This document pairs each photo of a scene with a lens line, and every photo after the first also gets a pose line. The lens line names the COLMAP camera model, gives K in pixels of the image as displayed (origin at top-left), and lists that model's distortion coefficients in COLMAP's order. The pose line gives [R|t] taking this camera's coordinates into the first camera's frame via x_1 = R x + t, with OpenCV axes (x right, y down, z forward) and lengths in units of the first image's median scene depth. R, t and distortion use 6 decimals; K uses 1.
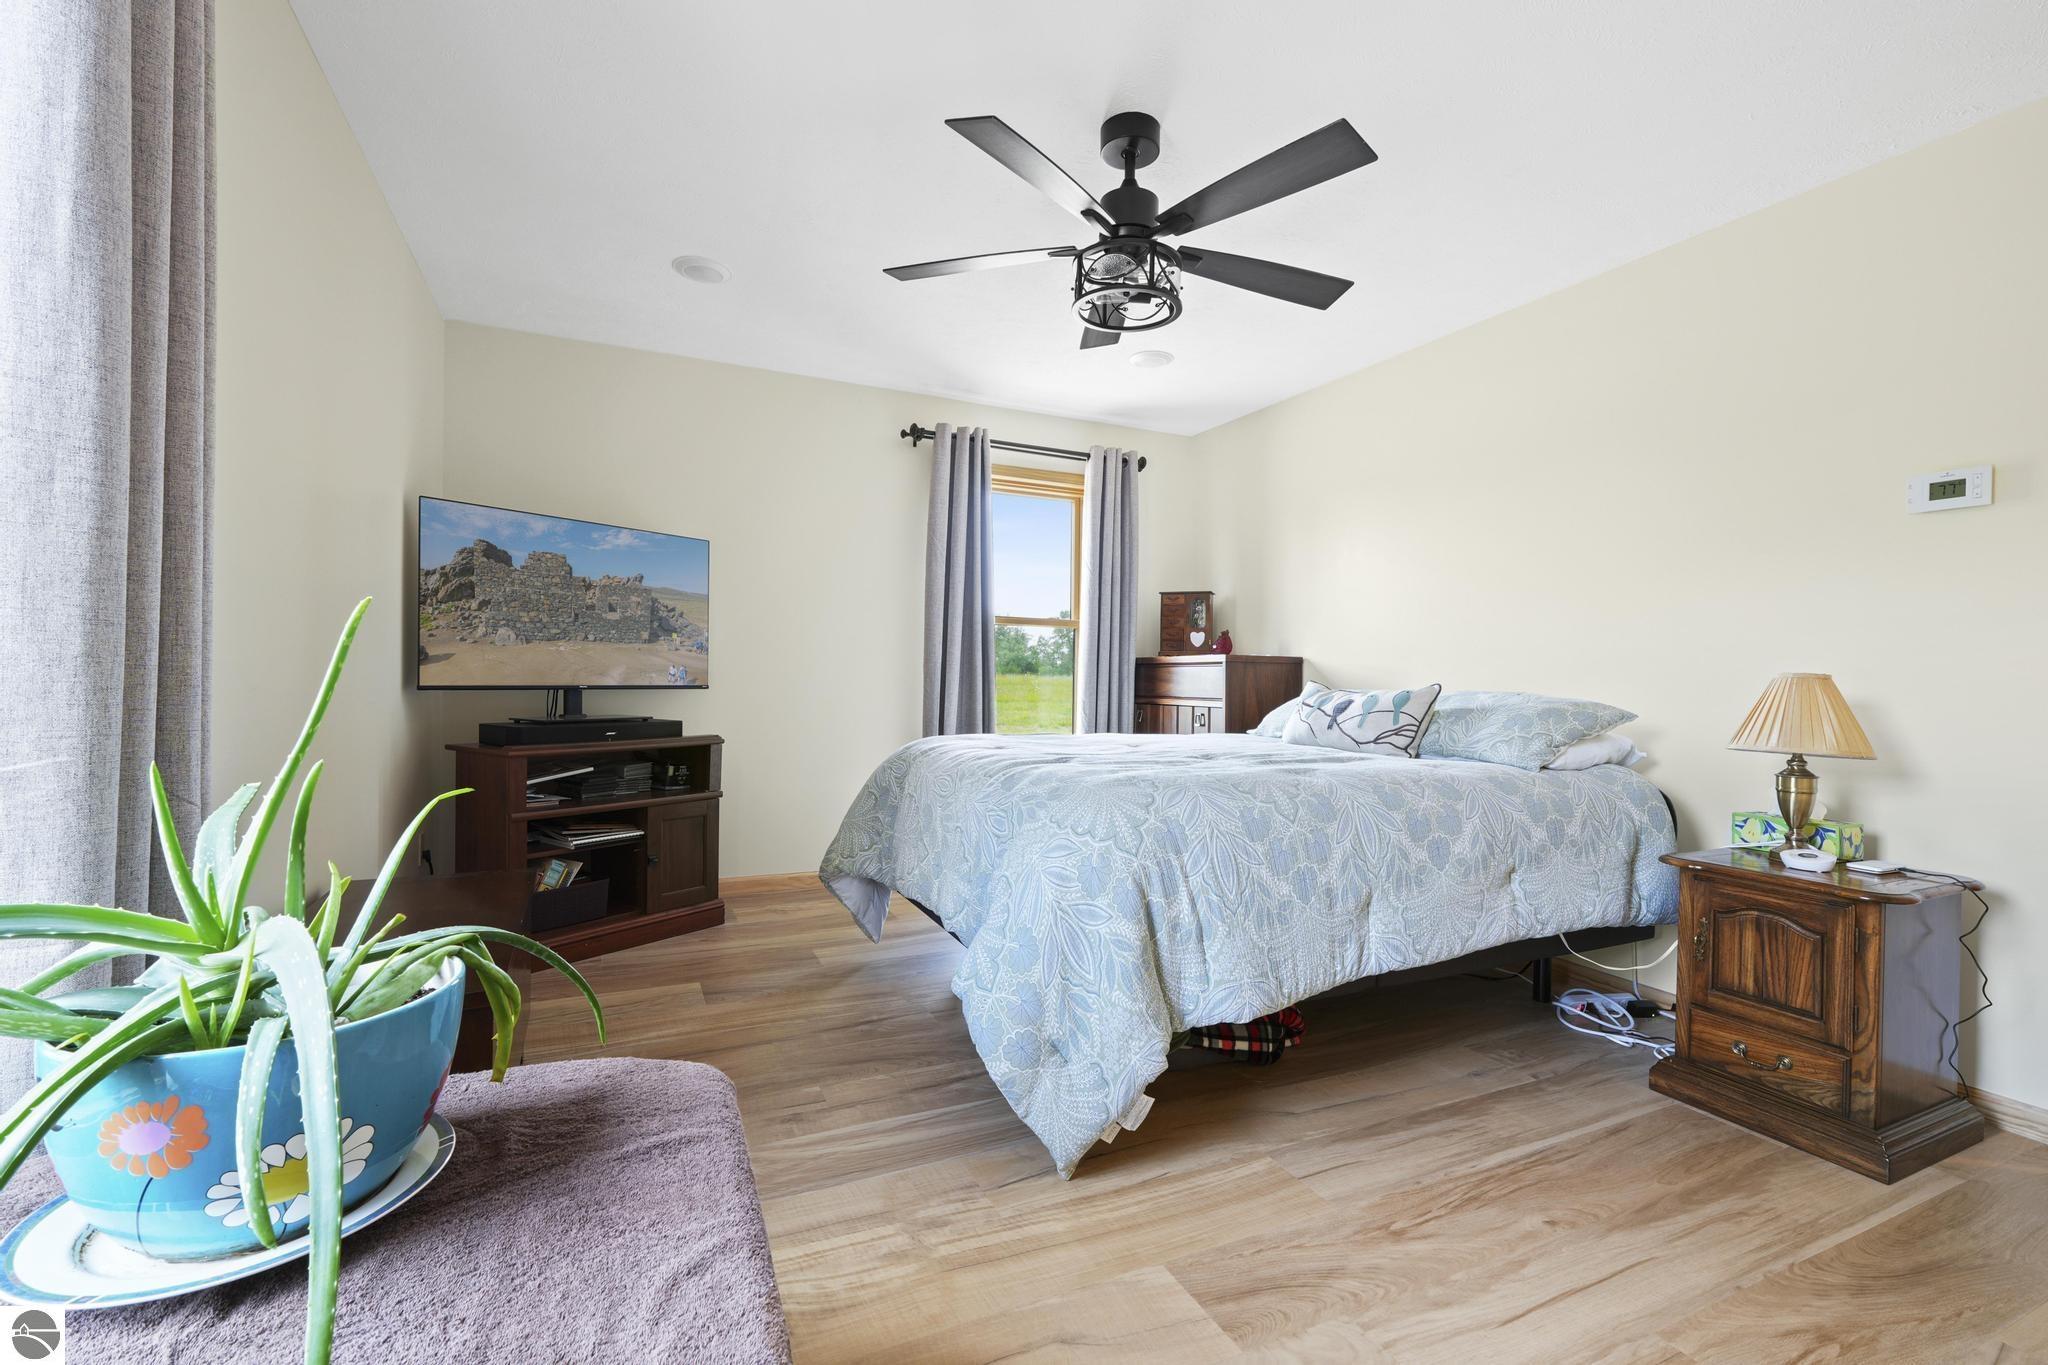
lens RADIAL K [[881.8, 0, 1002.9], [0, 881.8, 686.8], [0, 0, 1]] dist [-0.003328, 0.002904]
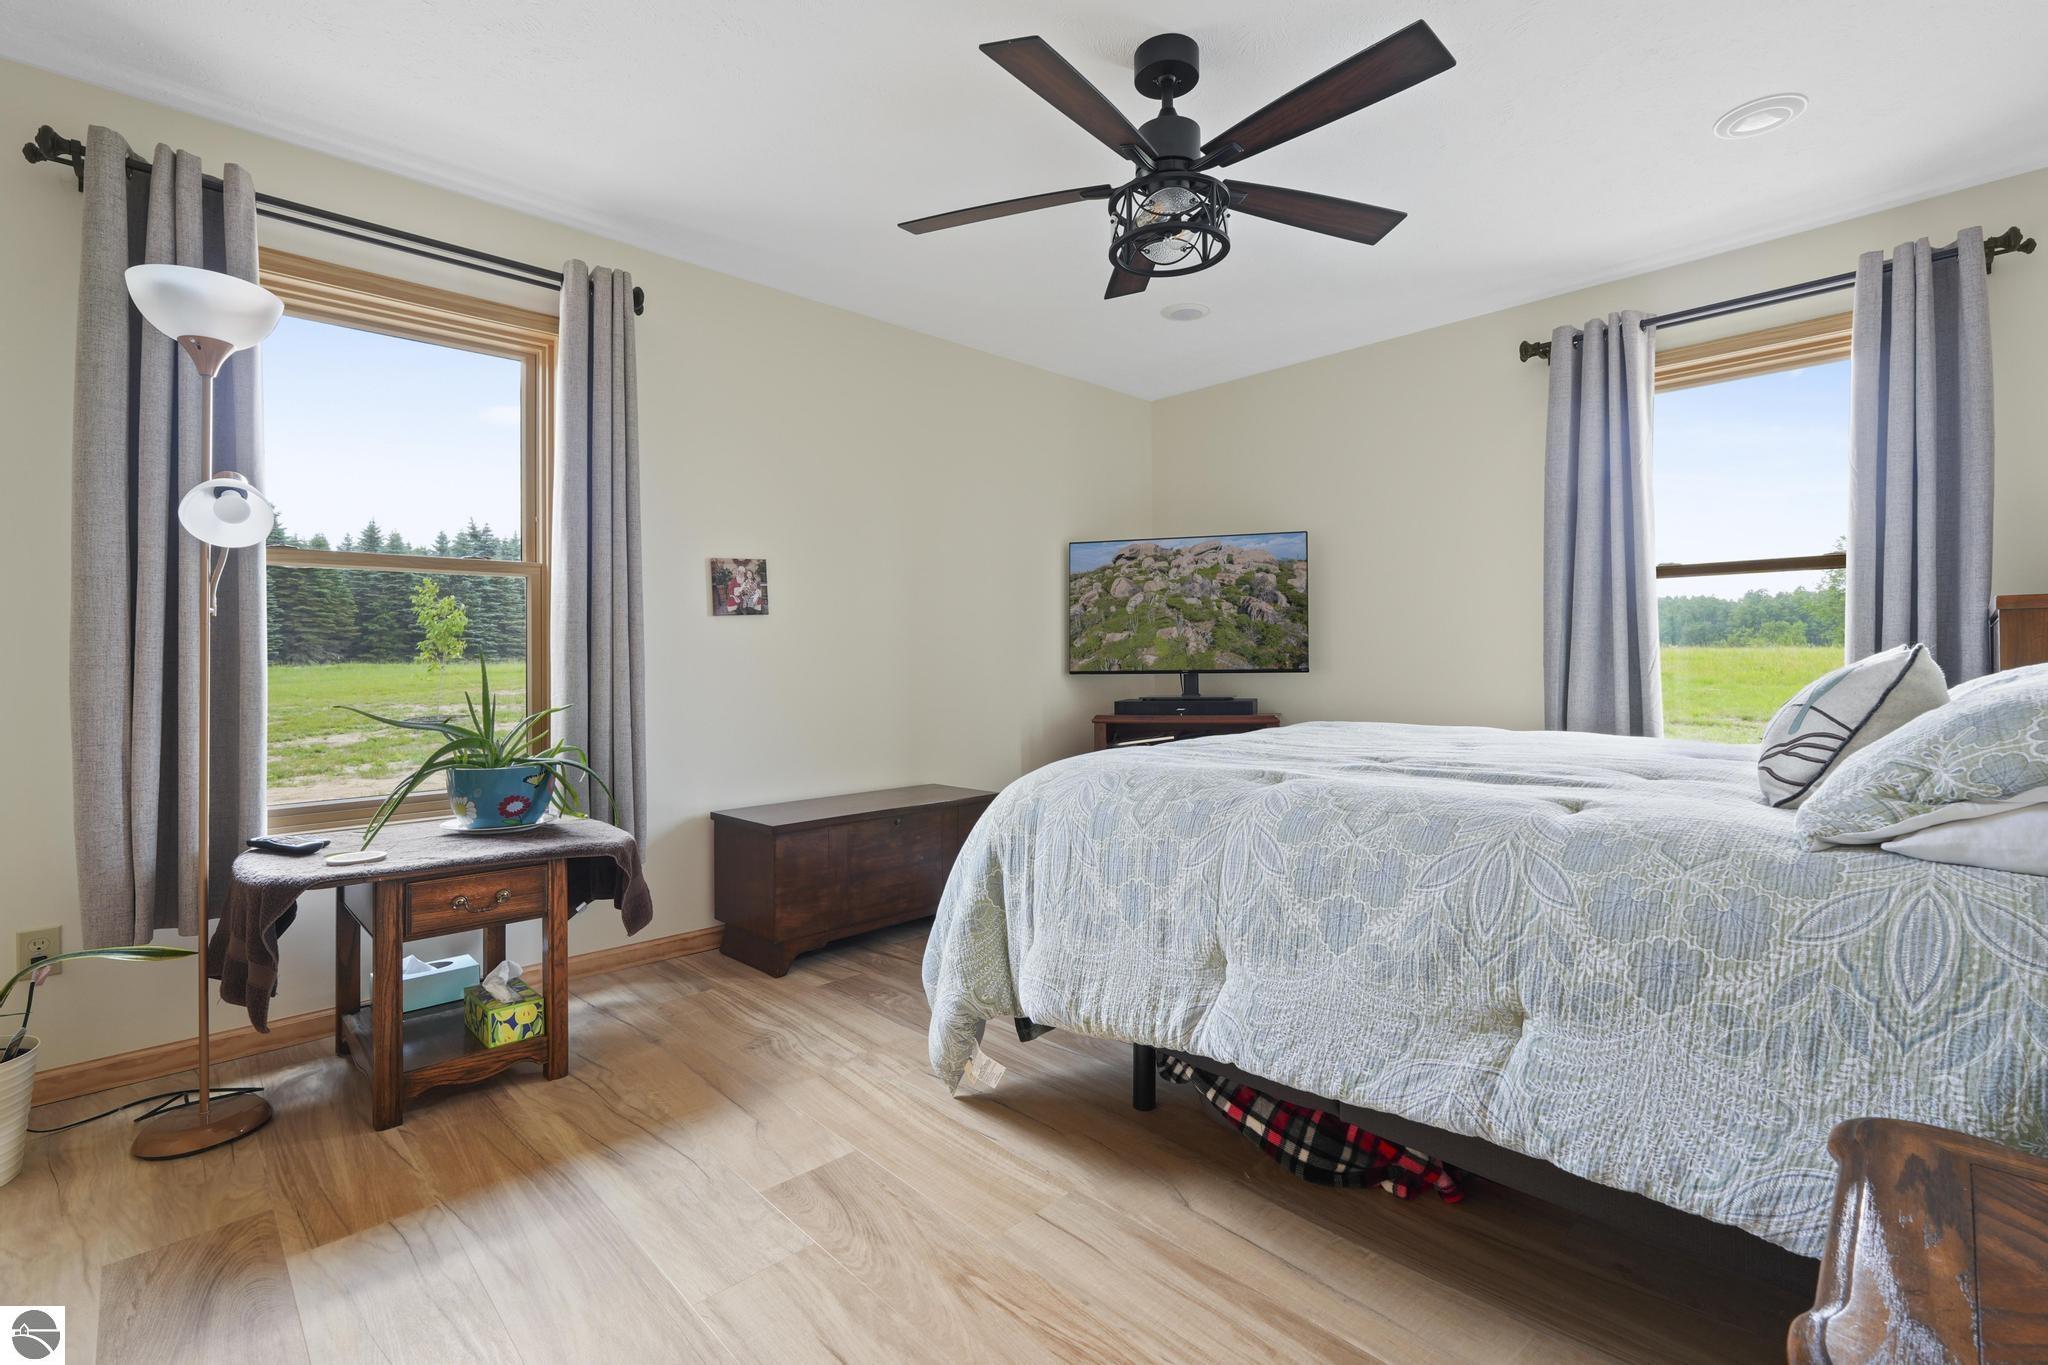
lens RADIAL K [[881.8, 0, 1002.1], [0, 881.8, 671.7], [0, 0, 1]] dist [-0.003328, 0.002904]
pose [[0.343623, -0.009292, -0.939062, 0.984932], [0.003358, 0.999957, -0.008666, 0.015468], [0.939102, -0.000176, 0.343640, 0.559611]]
